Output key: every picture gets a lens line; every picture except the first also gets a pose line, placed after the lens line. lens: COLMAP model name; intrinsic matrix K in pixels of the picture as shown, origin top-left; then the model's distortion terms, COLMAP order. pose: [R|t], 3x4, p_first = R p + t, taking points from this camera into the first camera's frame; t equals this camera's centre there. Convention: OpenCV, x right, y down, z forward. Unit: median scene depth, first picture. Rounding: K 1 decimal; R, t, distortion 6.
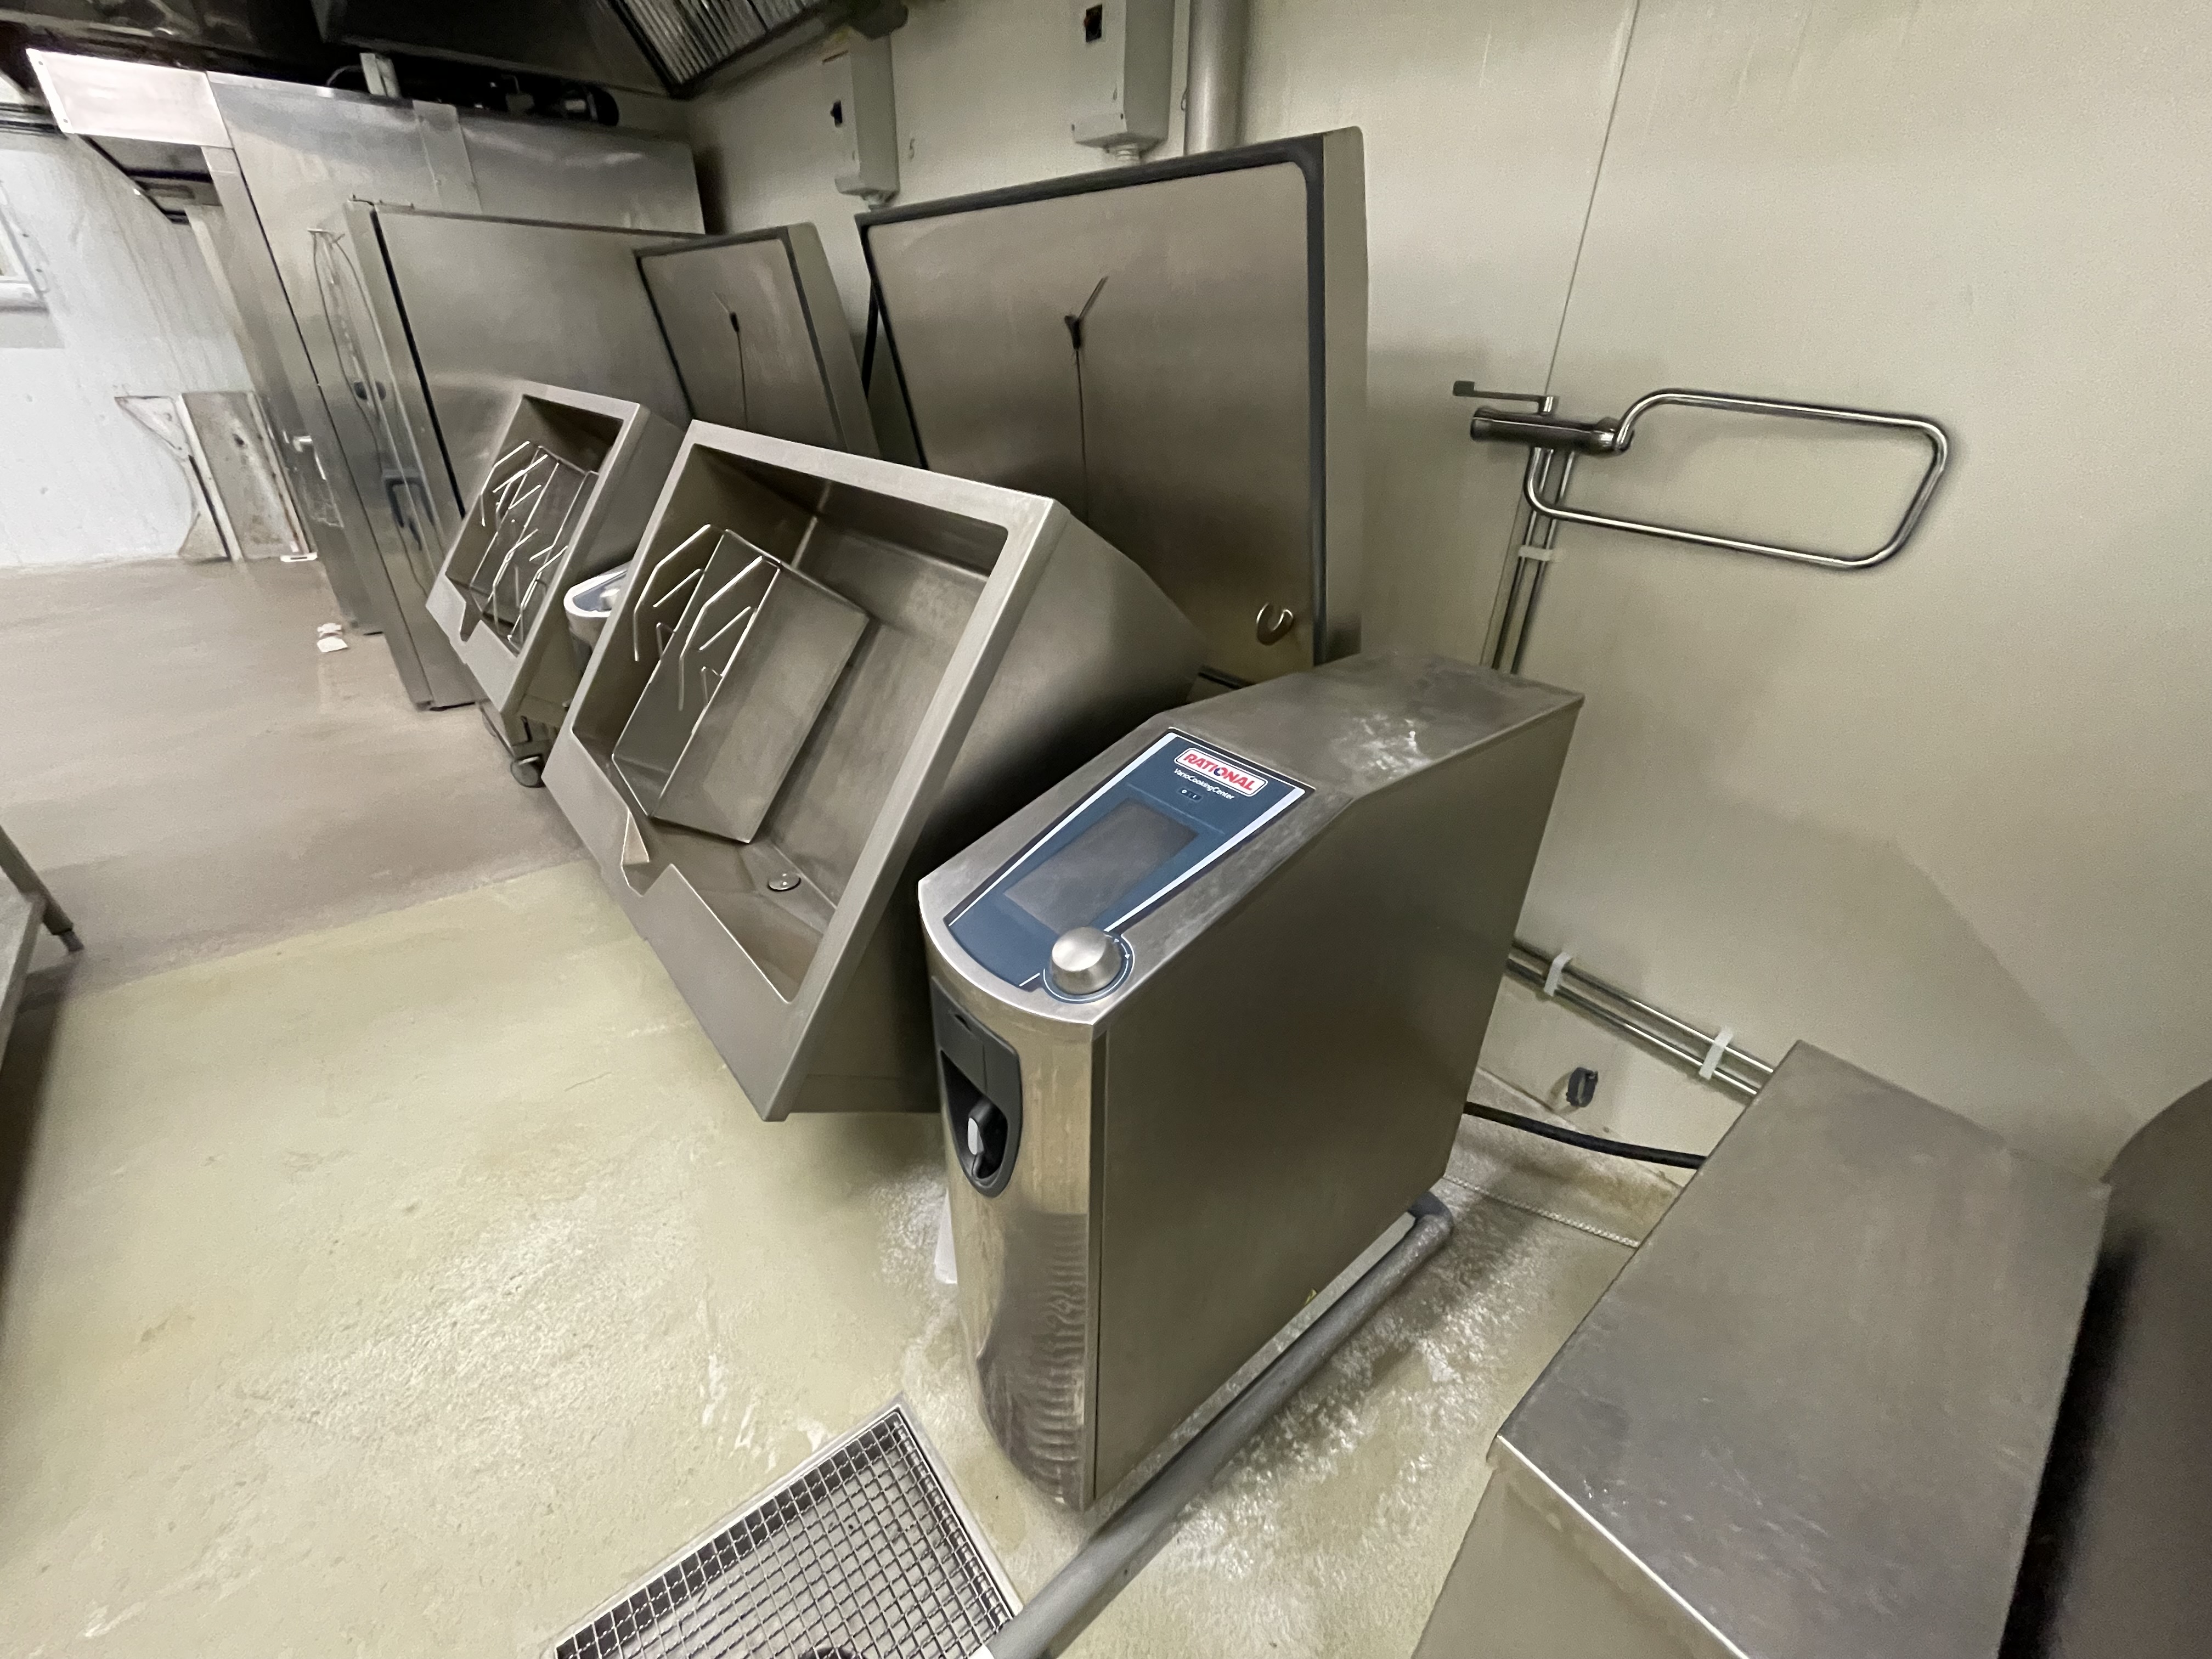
lens RADIAL K [[884.5, 0, 1093.8], [0, 884.5, 835.1], [0, 0, 1]] dist [-0.013129, -0.000499]
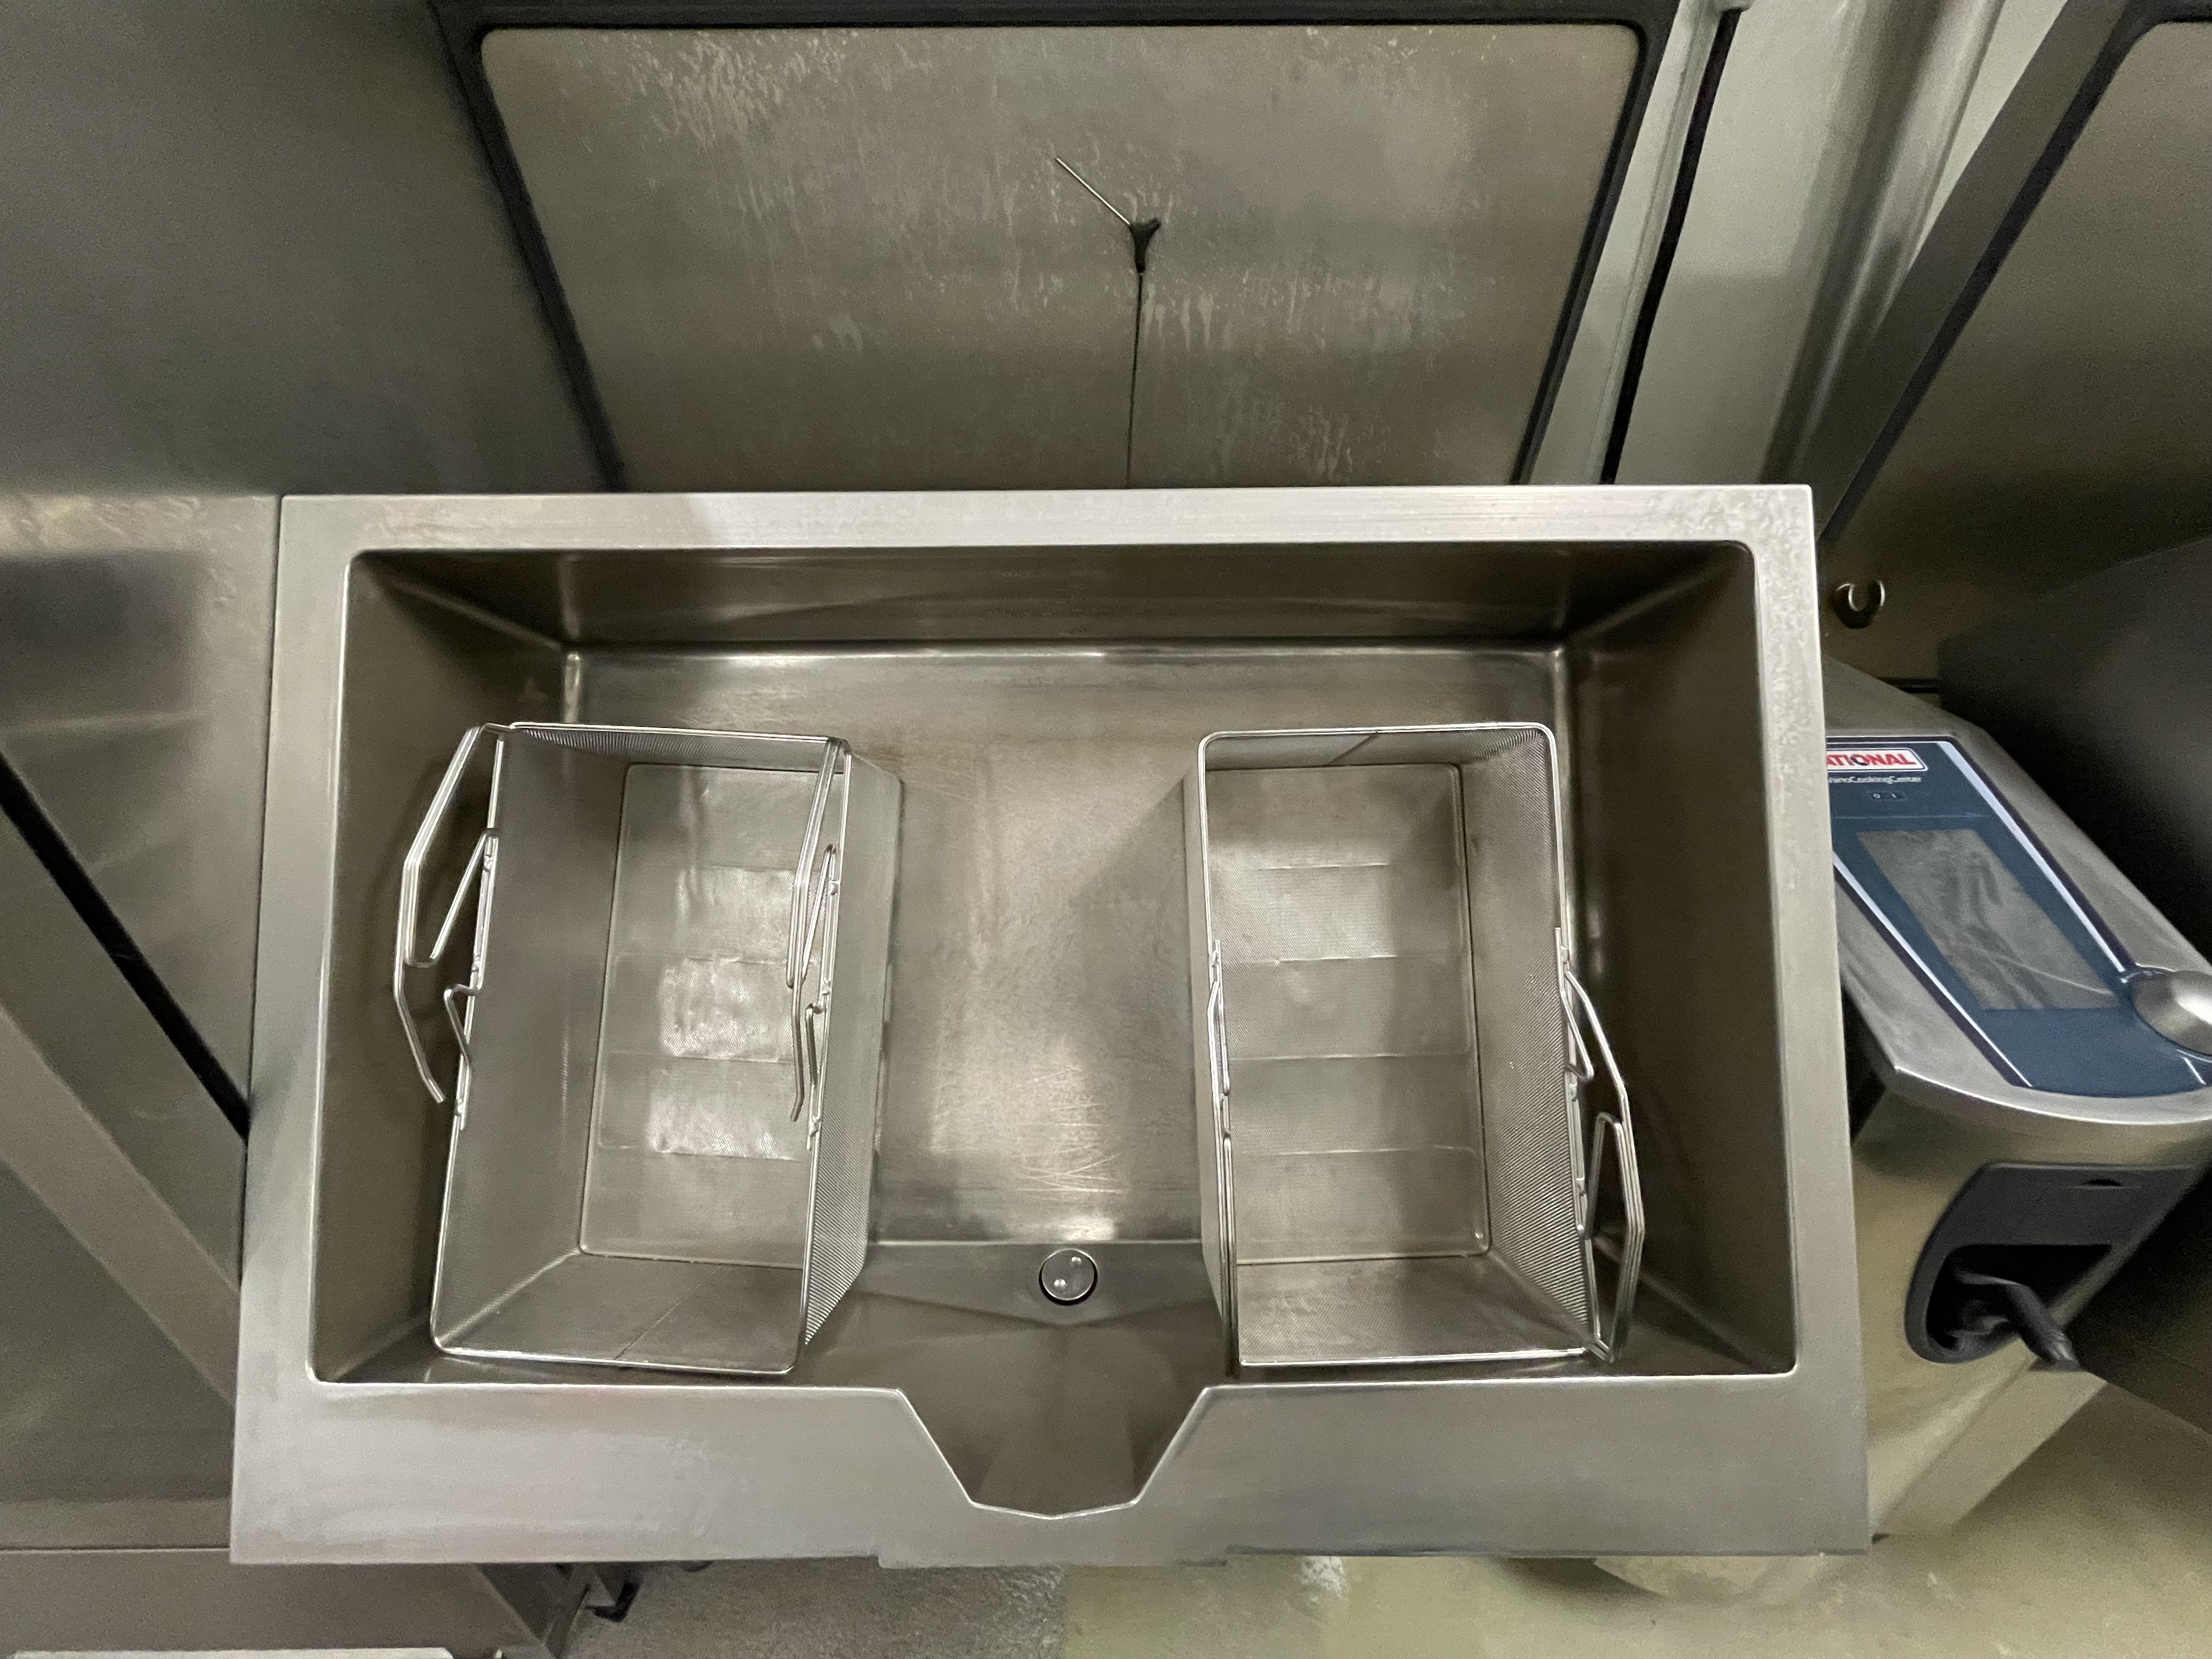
lens RADIAL K [[884.5, 0, 1102.1], [0, 884.5, 837.8], [0, 0, 1]] dist [-0.013129, -0.000499]
pose [[0.637384, -0.428621, 0.640333, -0.888531], [0.384849, 0.897020, 0.217363, -0.460211], [-0.667557, 0.107888, 0.736701, 0.825642]]
